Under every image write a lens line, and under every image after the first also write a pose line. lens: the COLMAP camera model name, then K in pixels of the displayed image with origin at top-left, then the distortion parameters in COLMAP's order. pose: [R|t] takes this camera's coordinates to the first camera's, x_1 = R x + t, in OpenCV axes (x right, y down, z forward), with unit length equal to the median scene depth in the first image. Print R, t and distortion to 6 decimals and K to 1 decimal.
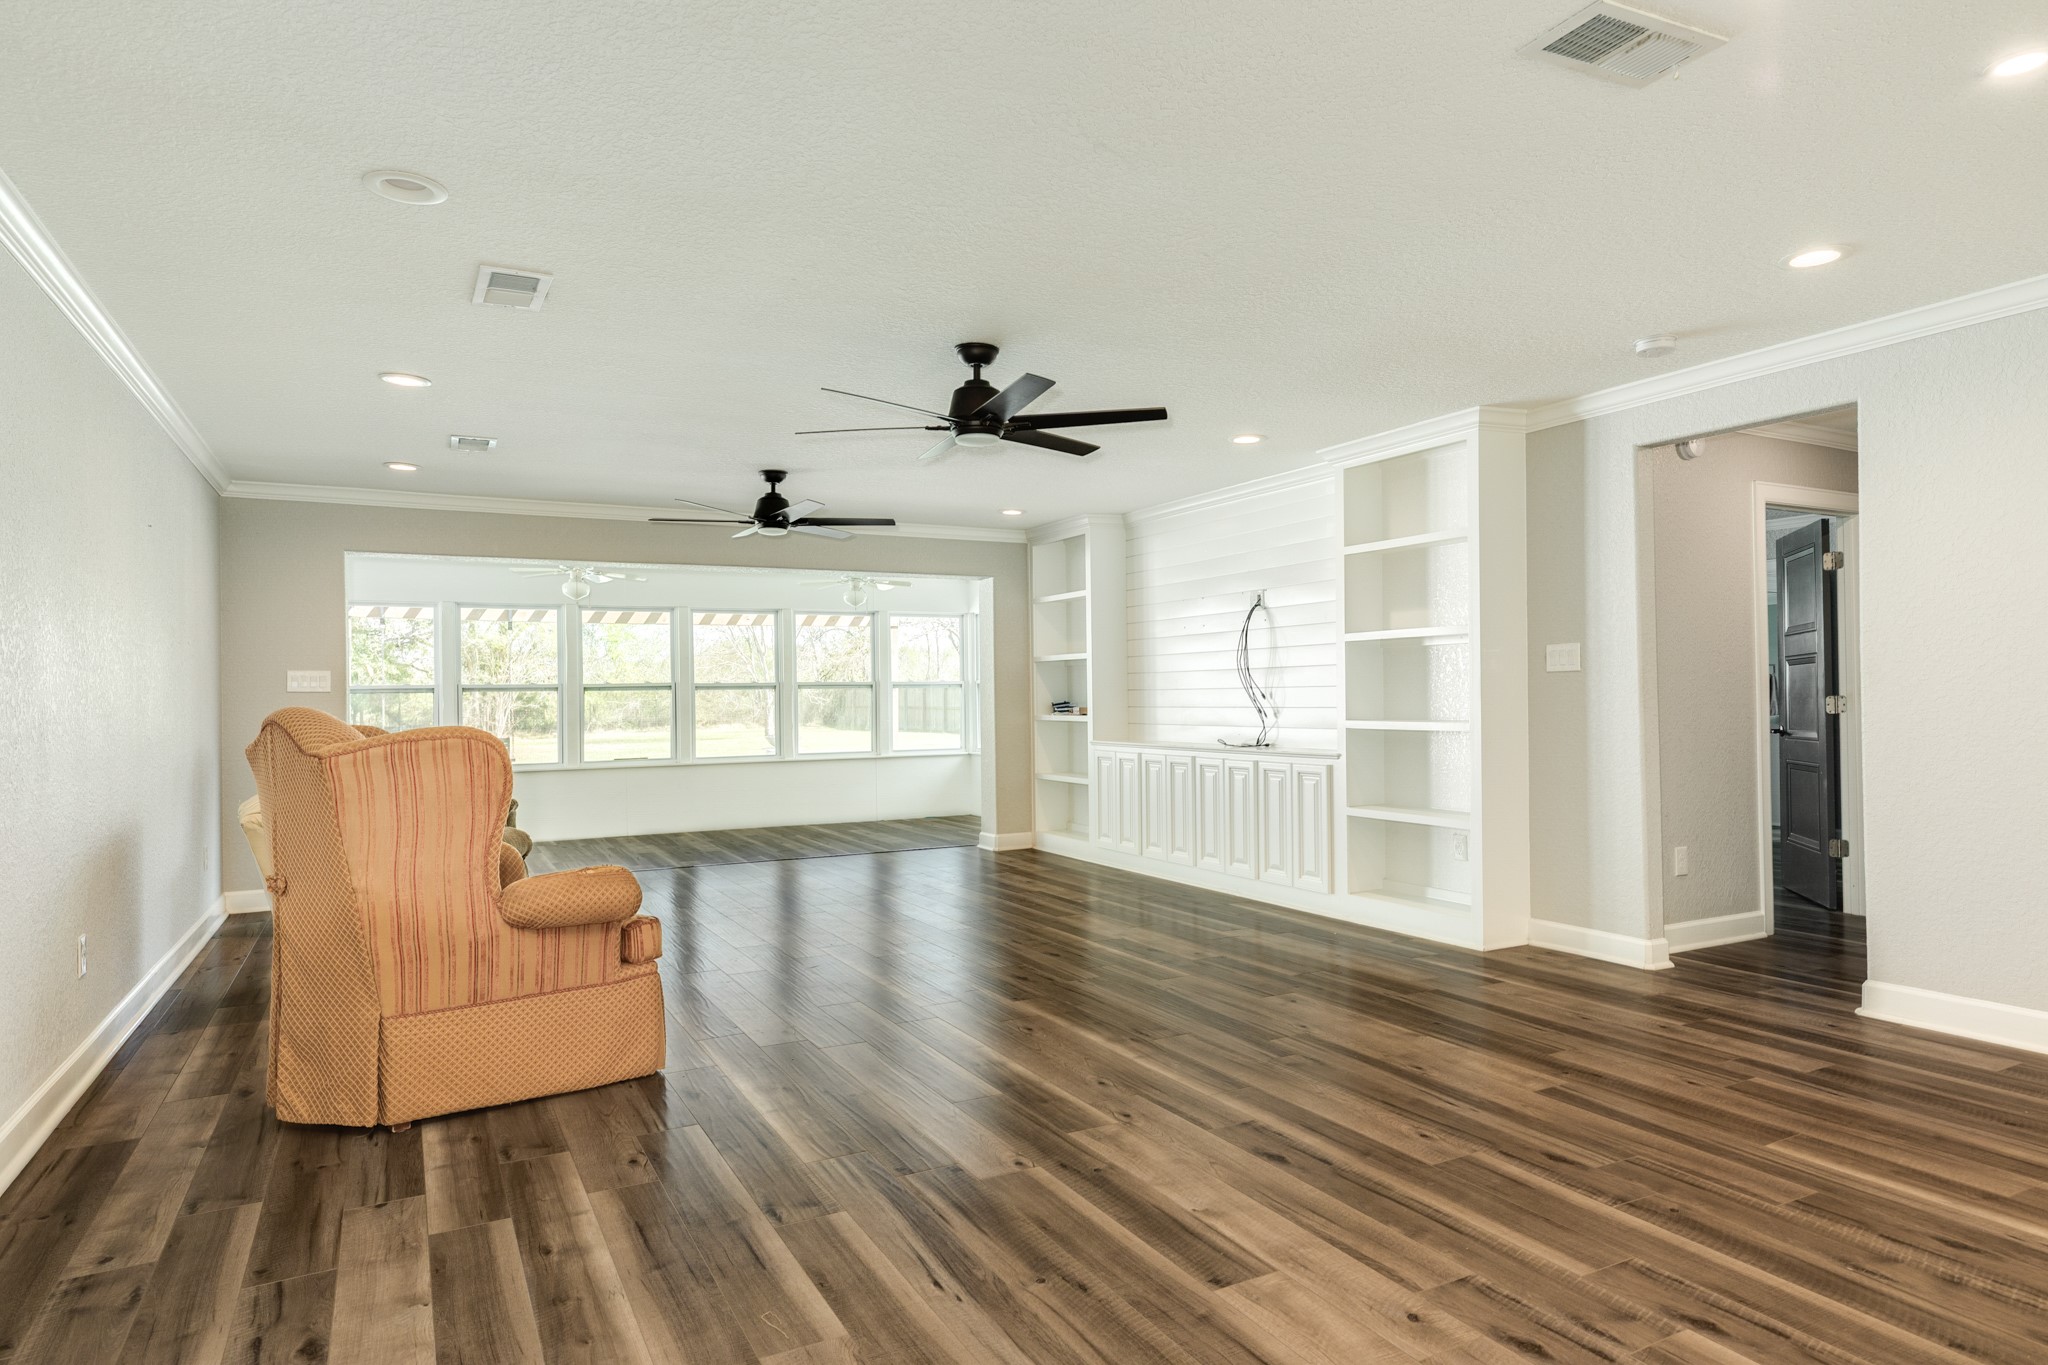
lens RADIAL K [[1178.9, 0, 1024.0], [0, 1178.9, 682.5], [0, 0, 1]] dist [-0.002724, 0.001003]
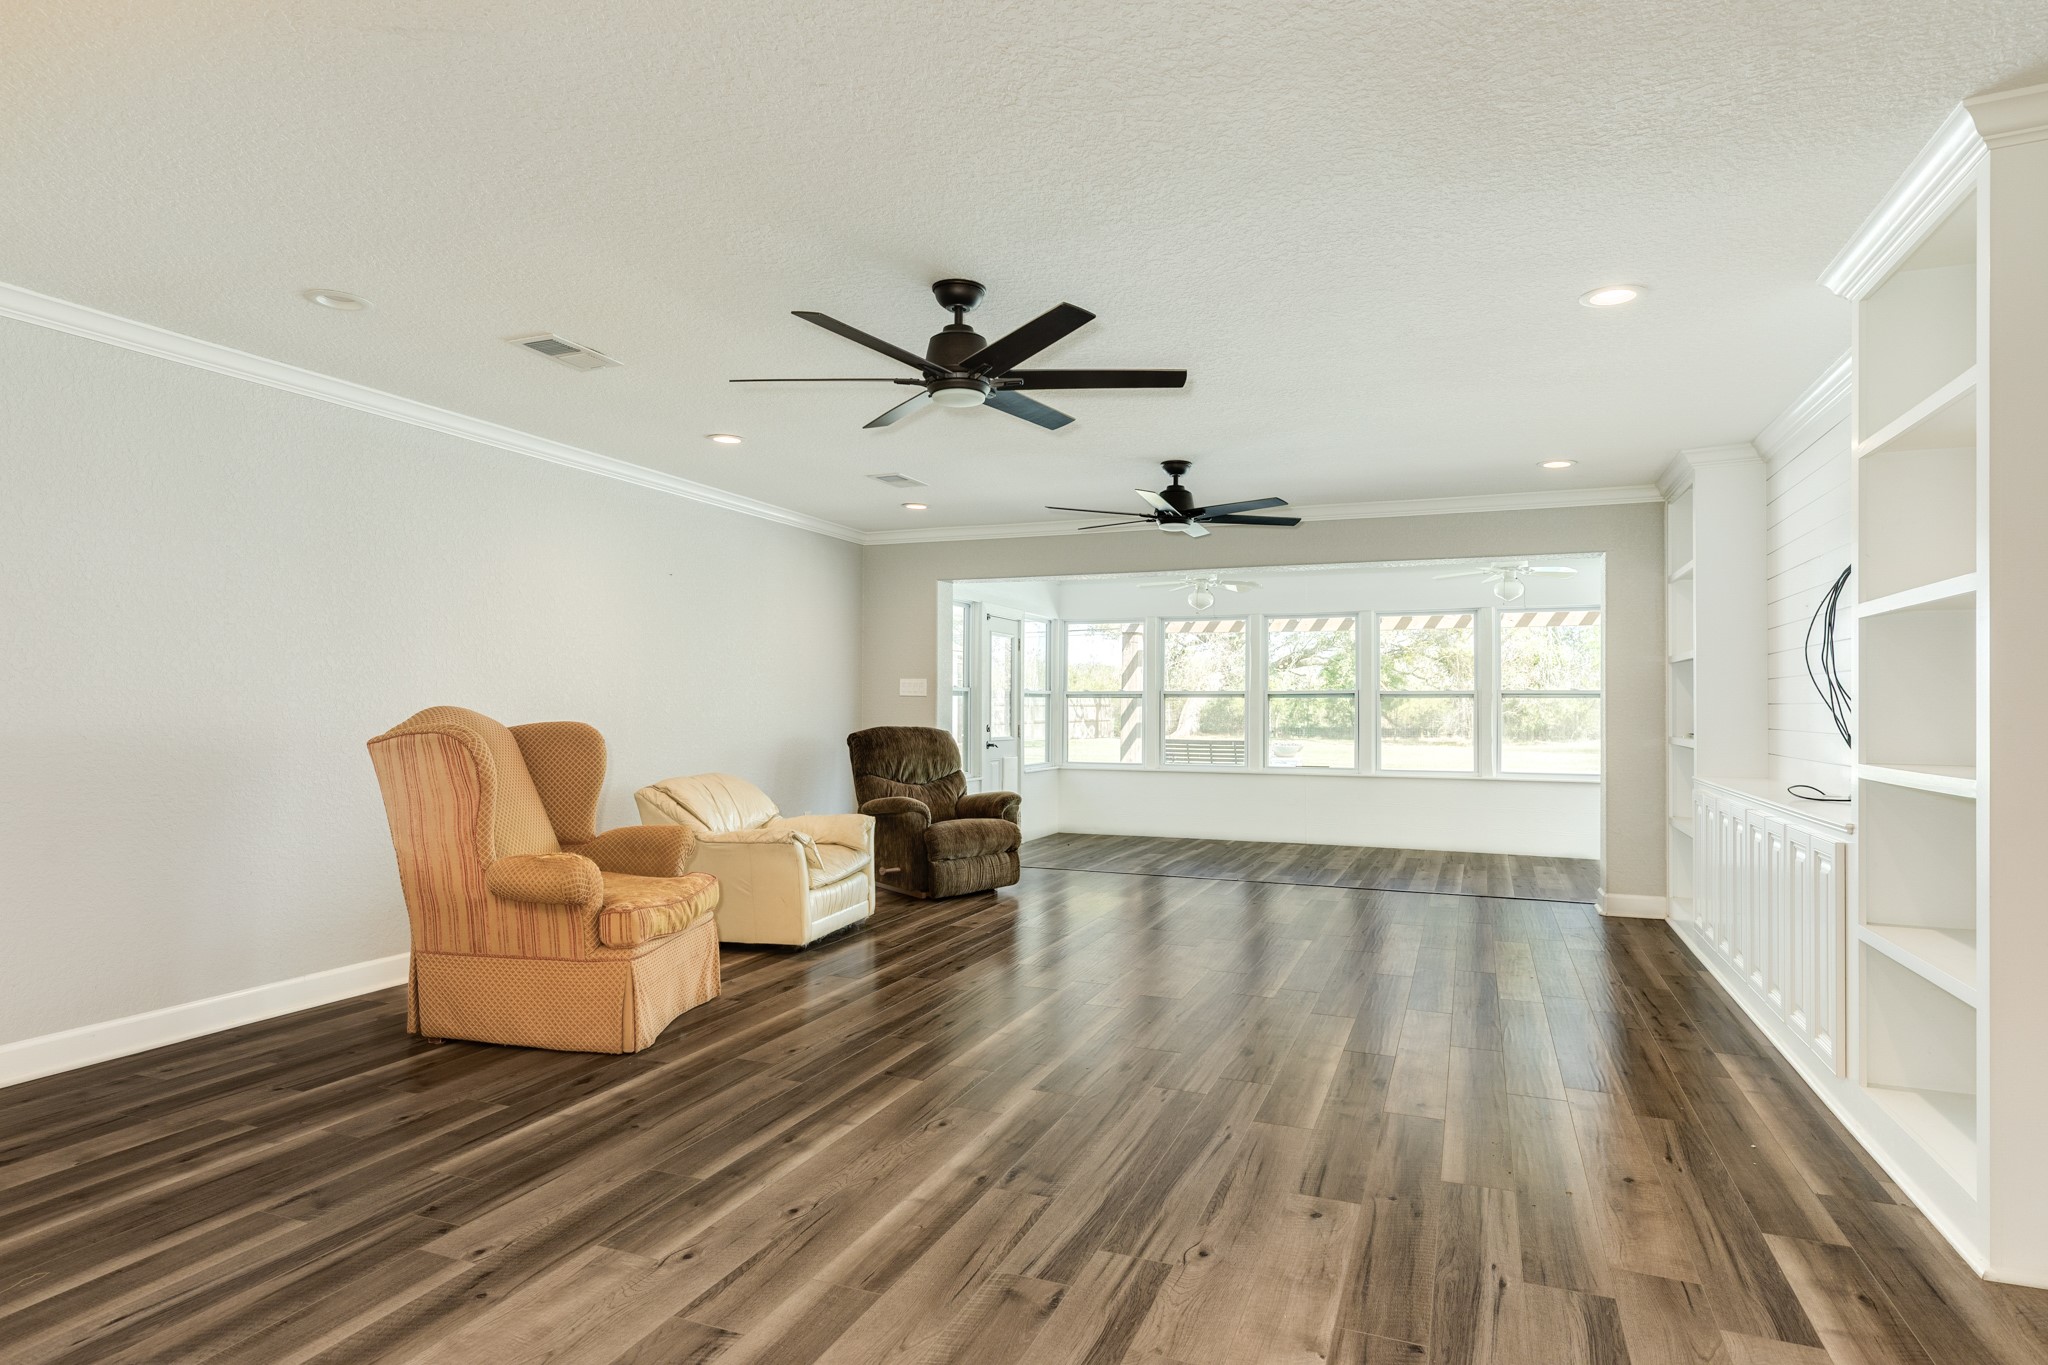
lens RADIAL K [[1120.9, 0, 1019.5], [0, 1120.9, 693.6], [0, 0, 1]] dist [0.002932, 0.001092]
pose [[0.644721, 0.005818, -0.764396, 0.730918], [-0.003784, 0.999983, 0.004419, -0.001252], [0.764409, 0.000043, 0.644732, 0.652392]]
